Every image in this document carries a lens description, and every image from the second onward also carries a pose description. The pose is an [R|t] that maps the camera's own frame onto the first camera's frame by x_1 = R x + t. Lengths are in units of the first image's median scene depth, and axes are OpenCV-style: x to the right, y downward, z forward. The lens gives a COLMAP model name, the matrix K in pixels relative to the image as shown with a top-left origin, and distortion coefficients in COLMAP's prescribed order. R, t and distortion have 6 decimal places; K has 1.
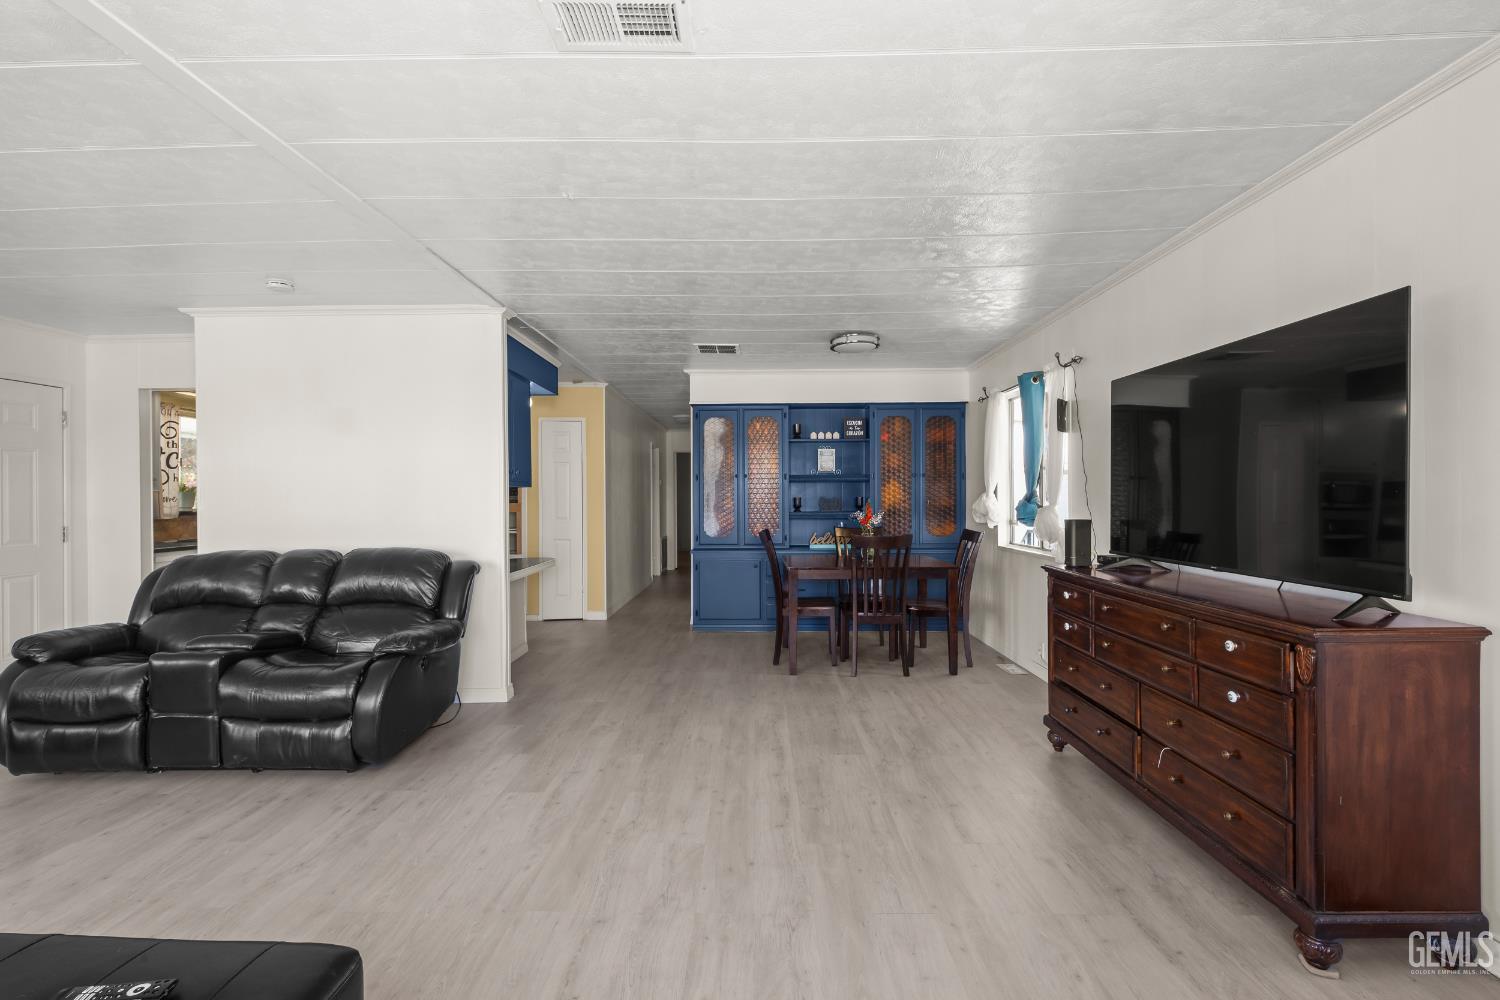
lens RADIAL K [[670.8, 0, 749.6], [0, 670.8, 508.1], [0, 0, 1]] dist [0.001323, -0.000679]
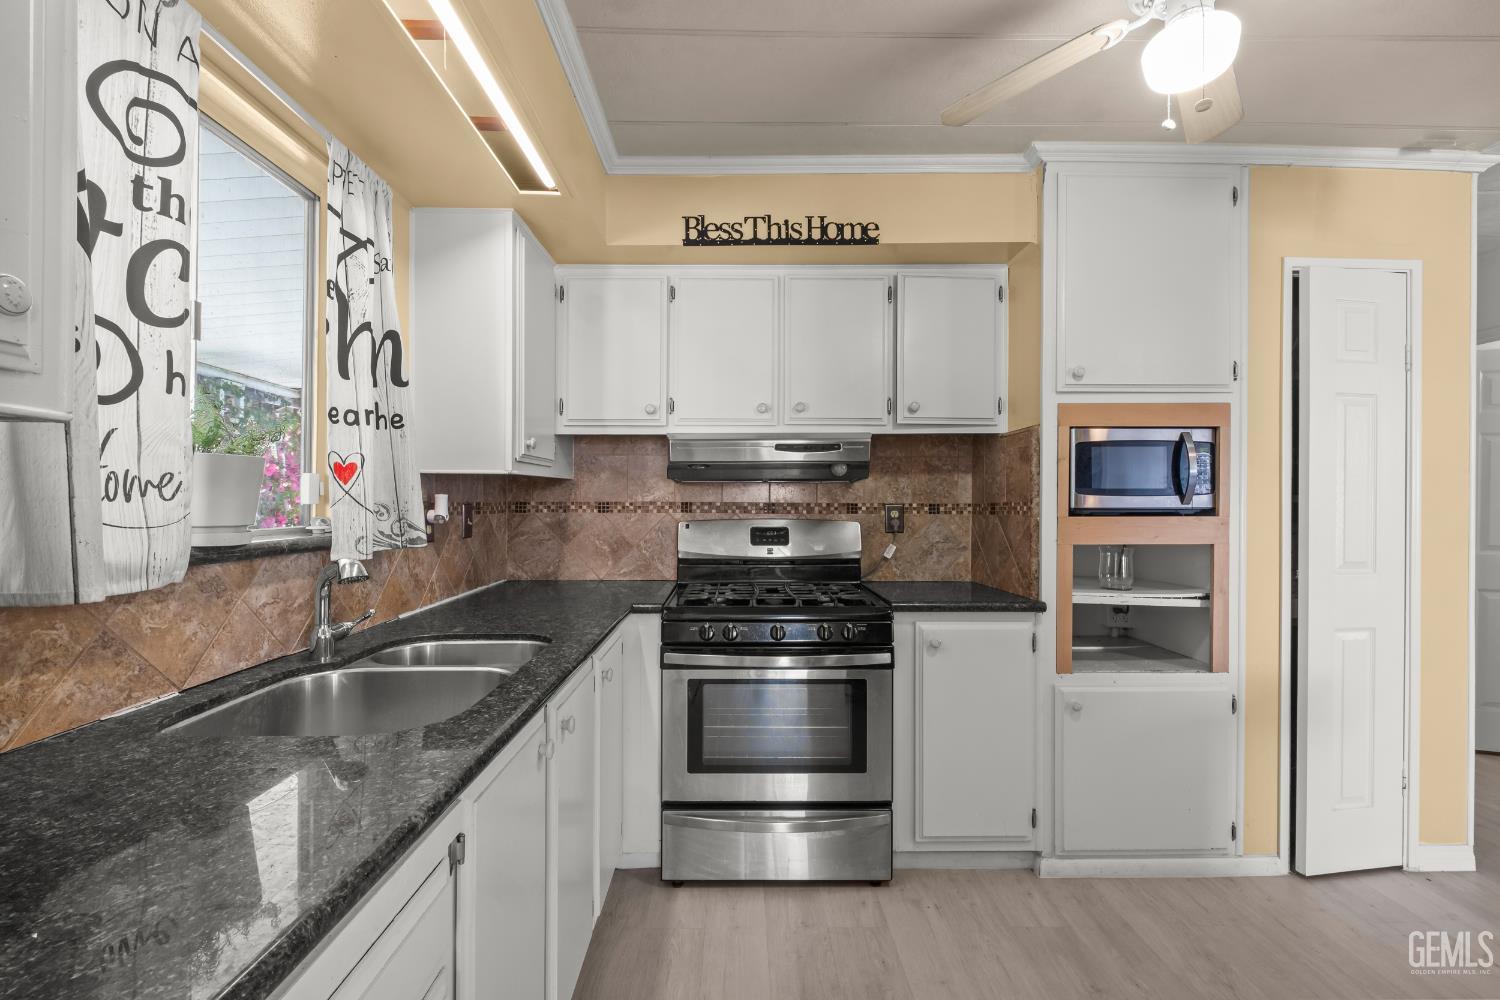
lens RADIAL K [[659.9, 0, 745.4], [0, 659.9, 500.7], [0, 0, 1]] dist [0.006786, -0.006349]
pose [[0.999753, 0.012741, 0.018215, -0.635047], [-0.012486, 0.999824, -0.013999, -0.007708], [-0.018390, 0.013768, 0.999736, 0.738860]]
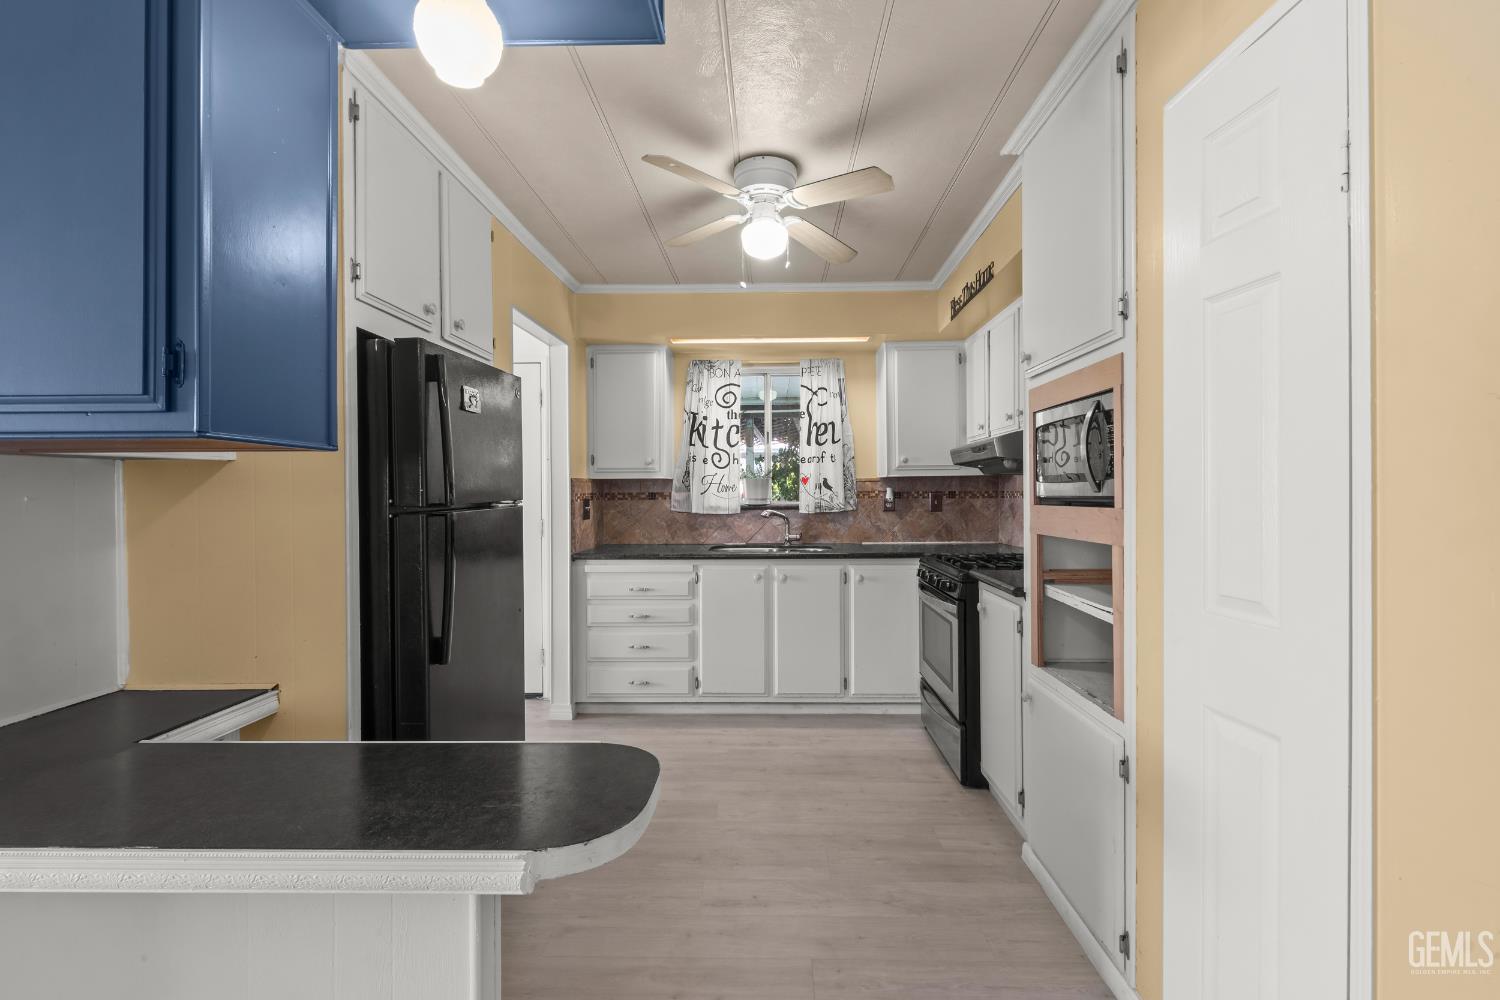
lens RADIAL K [[657.9, 0, 766.5], [0, 657.9, 494.0], [0, 0, 1]] dist [0.000503, -0.000102]
pose [[-0.005405, 0.014407, -0.999882, -0.114057], [-0.006714, 0.999873, 0.014443, -0.015842], [0.999963, 0.006792, -0.005307, 0.950383]]
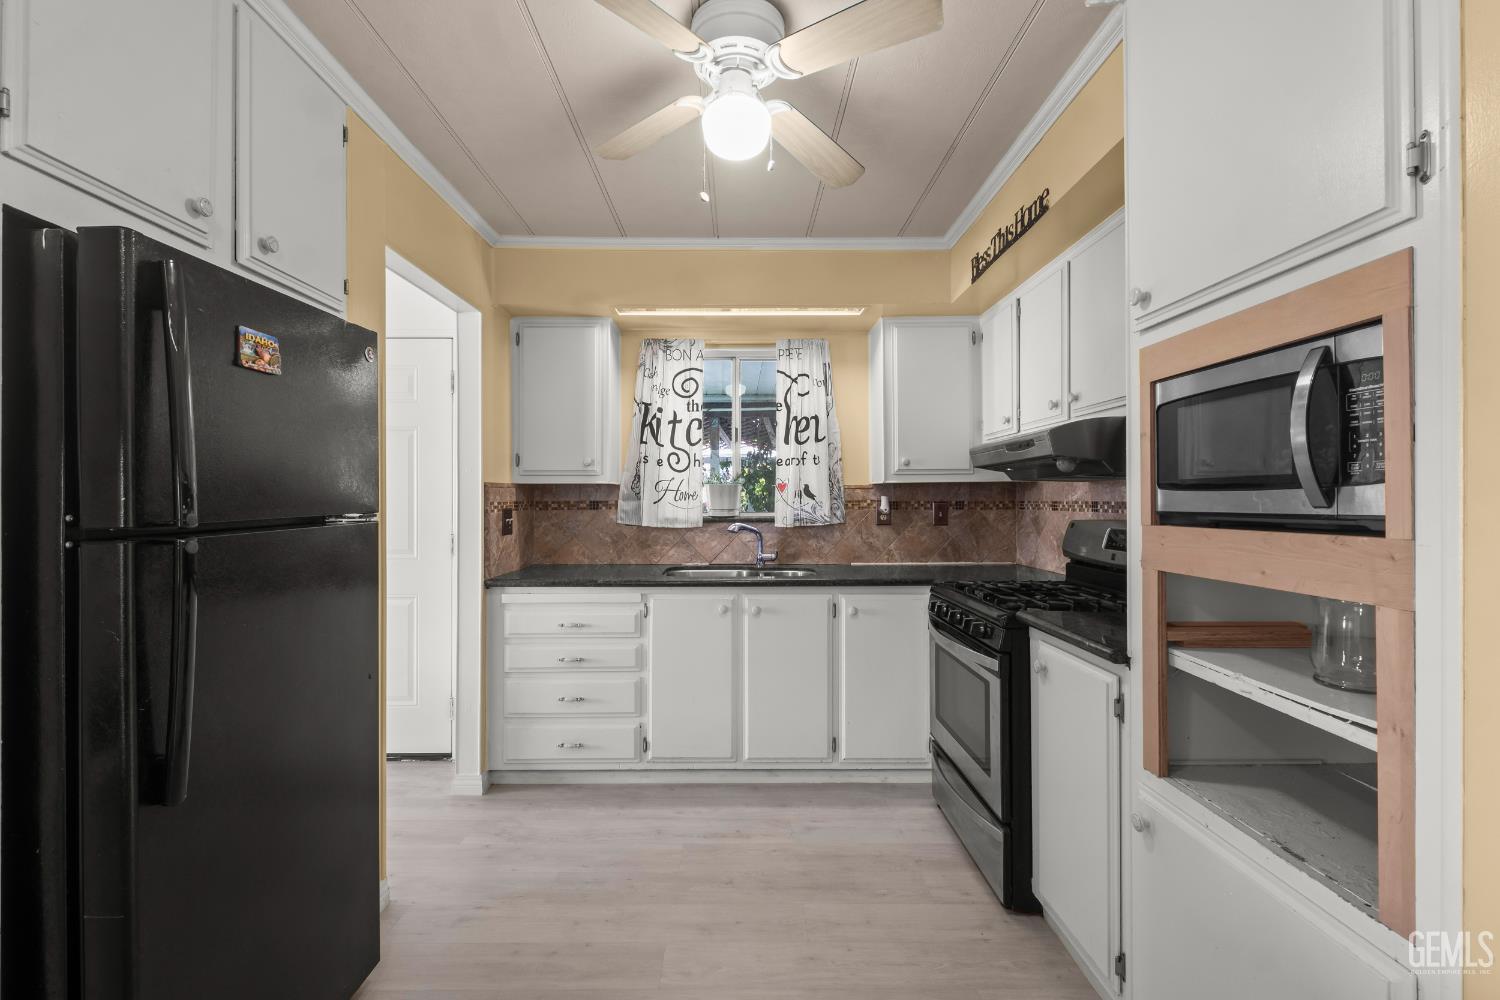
lens RADIAL K [[655.5, 0, 749.1], [0, 655.5, 497.5], [0, 0, 1]] dist [0.008933, -0.008640]
pose [[0.020135, 0.008543, -0.999761, -0.238575], [-0.011611, 0.999898, 0.008310, -0.015734], [0.999730, 0.011441, 0.020232, 0.947744]]
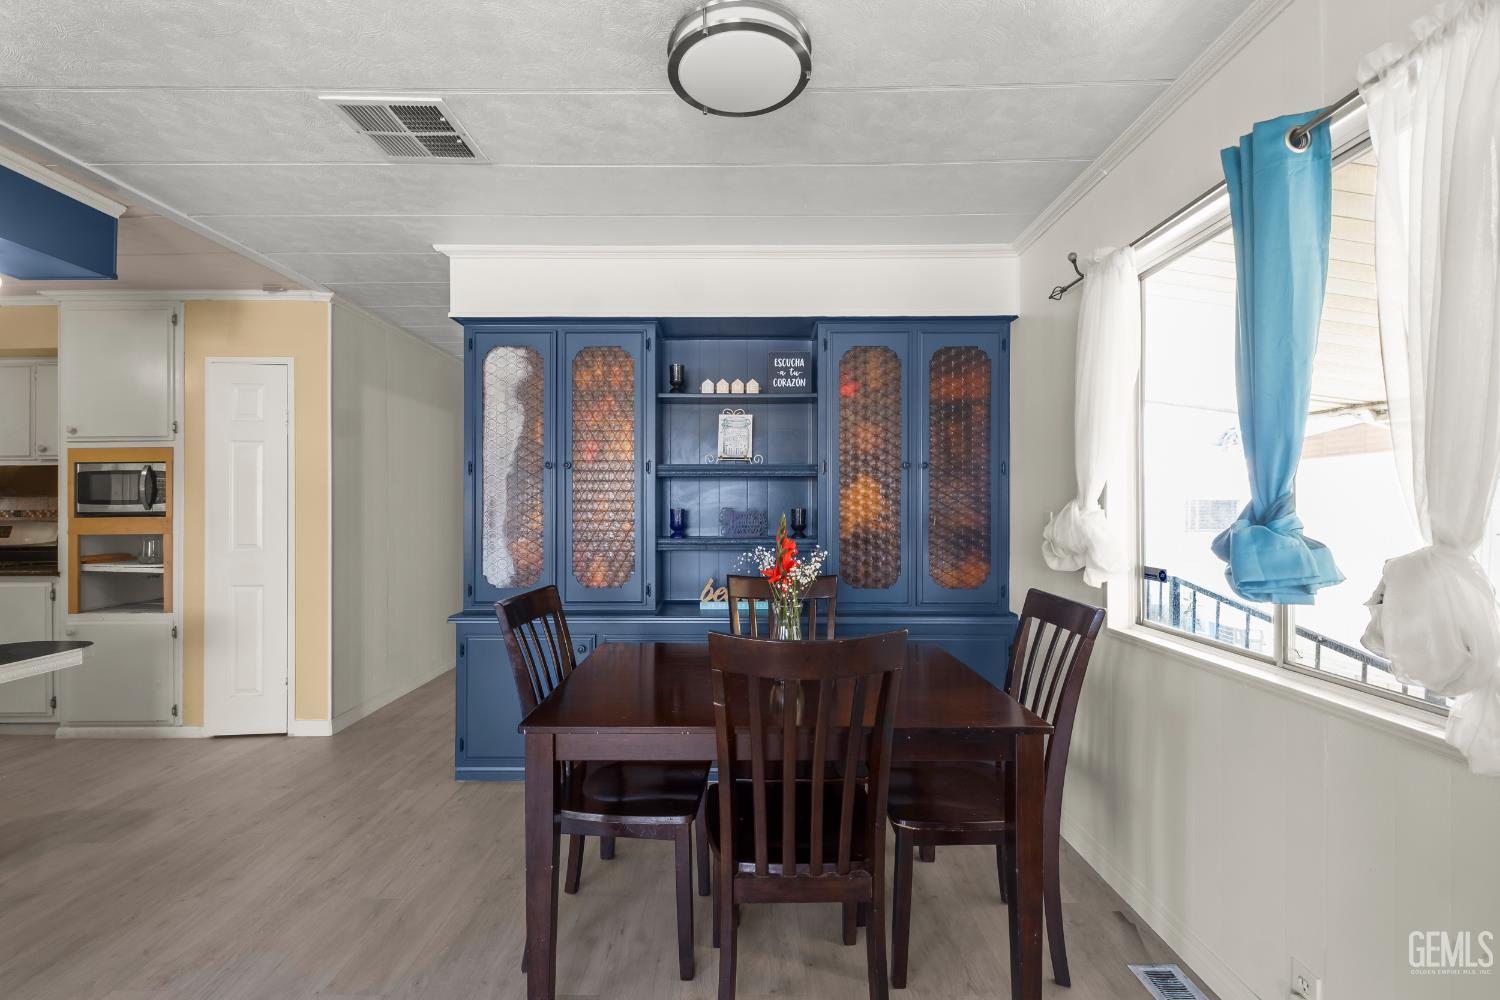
lens RADIAL K [[661.8, 0, 744.8], [0, 661.8, 505.4], [0, 0, 1]] dist [0.009138, -0.006998]
pose [[0.999969, 0.005884, 0.005325, 0.122722], [-0.005797, 0.999849, -0.016356, -0.010652], [-0.005421, 0.016325, 0.999852, 0.508401]]
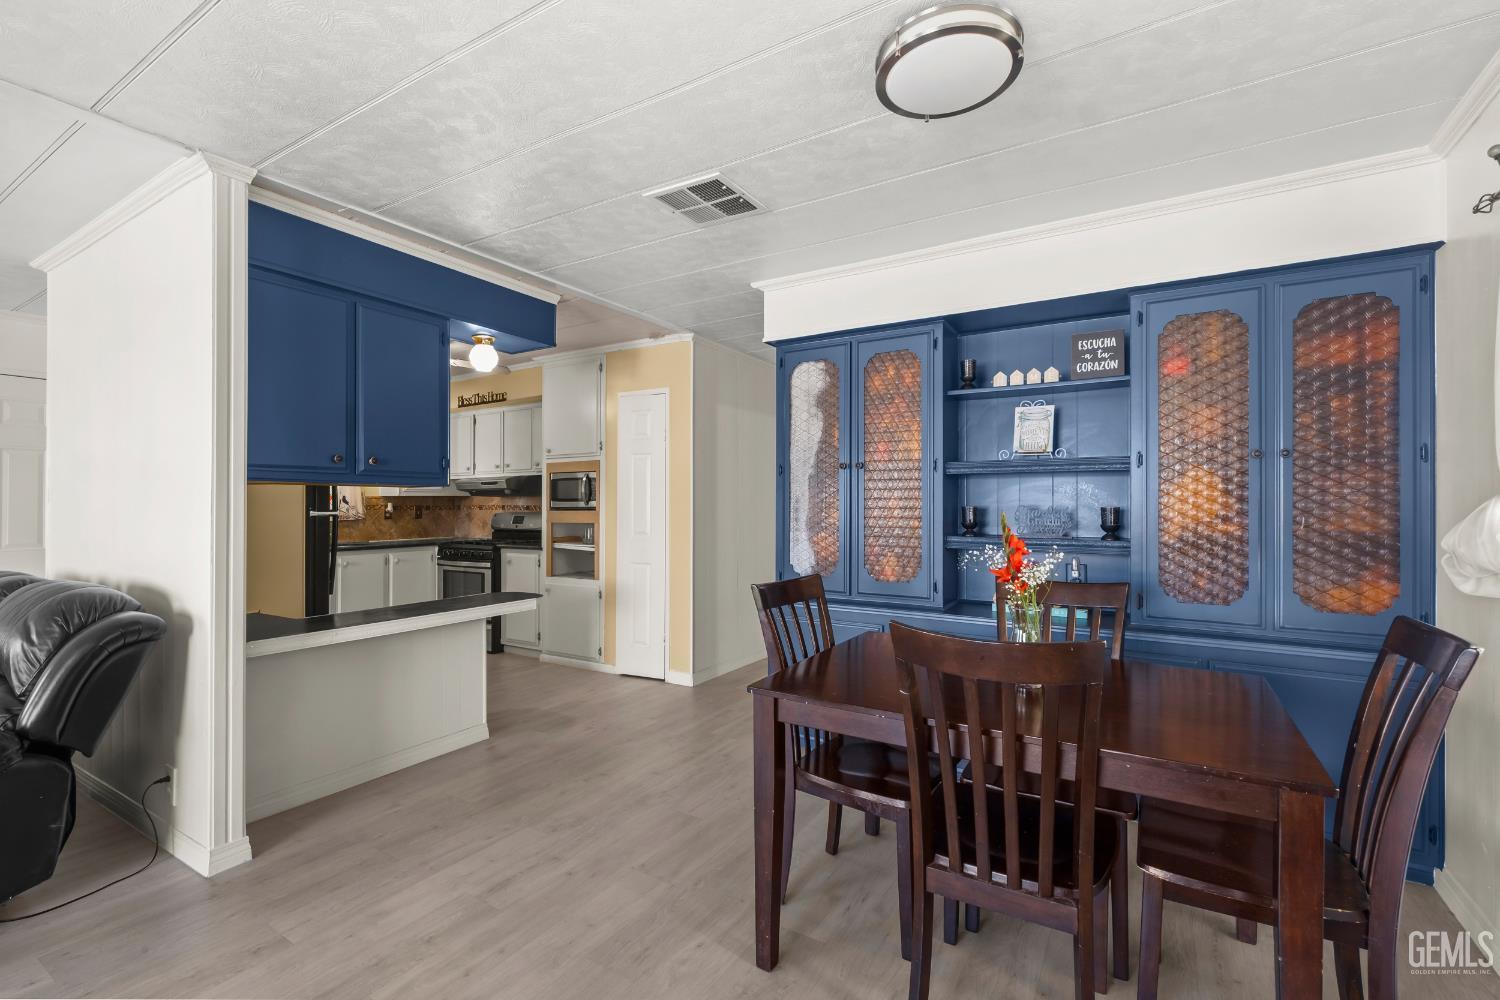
lens RADIAL K [[659.9, 0, 745.4], [0, 659.9, 500.7], [0, 0, 1]] dist [0.006786, -0.006349]
pose [[0.853412, 0.005815, -0.521205, 0.190220], [-0.015516, 0.999778, -0.014251, -0.010816], [0.521006, 0.020249, 0.853313, 0.503538]]
